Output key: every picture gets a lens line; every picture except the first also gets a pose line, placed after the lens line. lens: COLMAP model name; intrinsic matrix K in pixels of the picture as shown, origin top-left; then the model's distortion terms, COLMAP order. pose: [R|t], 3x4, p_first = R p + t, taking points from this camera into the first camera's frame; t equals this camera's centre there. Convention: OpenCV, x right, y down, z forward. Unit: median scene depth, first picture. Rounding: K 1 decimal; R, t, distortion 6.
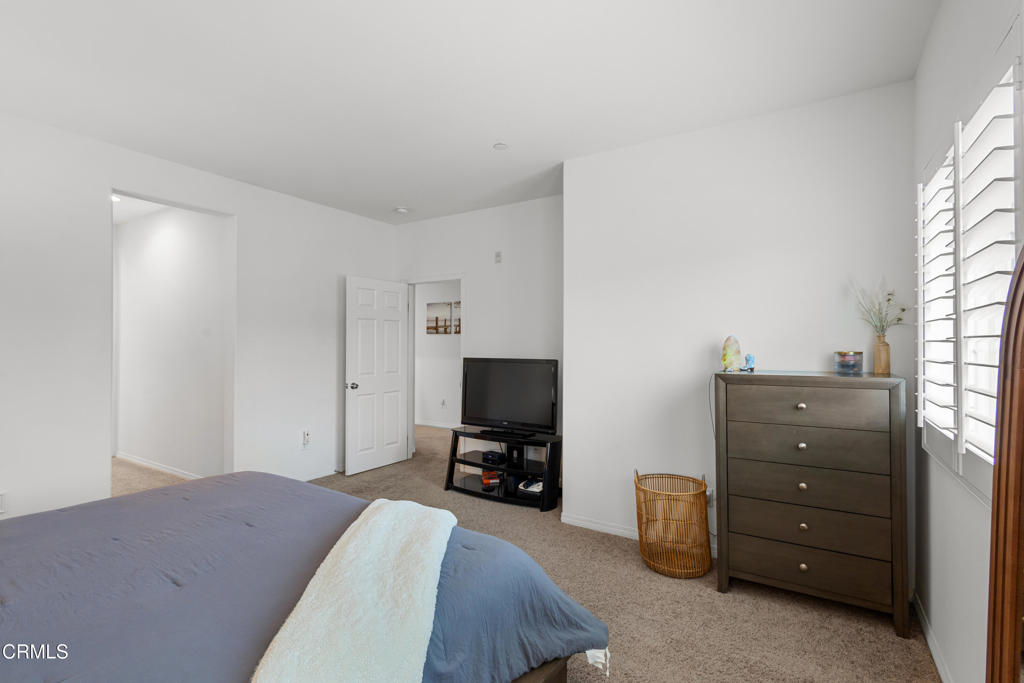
lens RADIAL K [[471.8, 0, 513.8], [0, 471.8, 342.6], [0, 0, 1]] dist [0.012497, -0.004313]
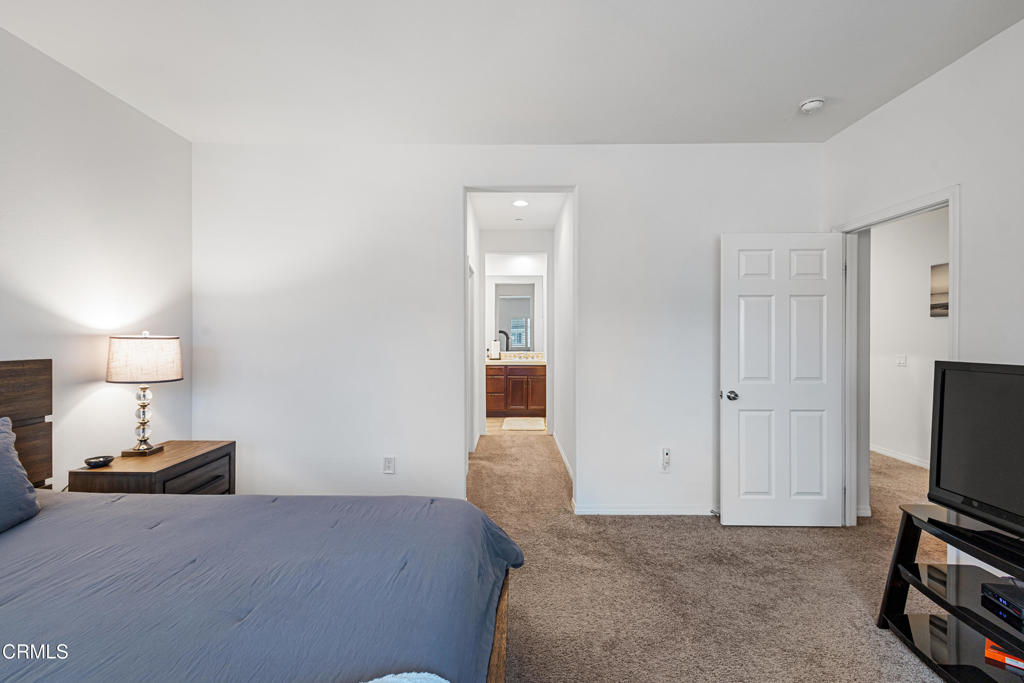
lens RADIAL K [[471.8, 0, 509.7], [0, 471.8, 337.5], [0, 0, 1]] dist [0.012497, -0.004313]
pose [[0.532343, -0.000083, -0.846528, 0.065787], [0.005366, 0.999980, 0.003277, 0.004949], [0.846511, -0.006287, 0.532333, 0.371445]]
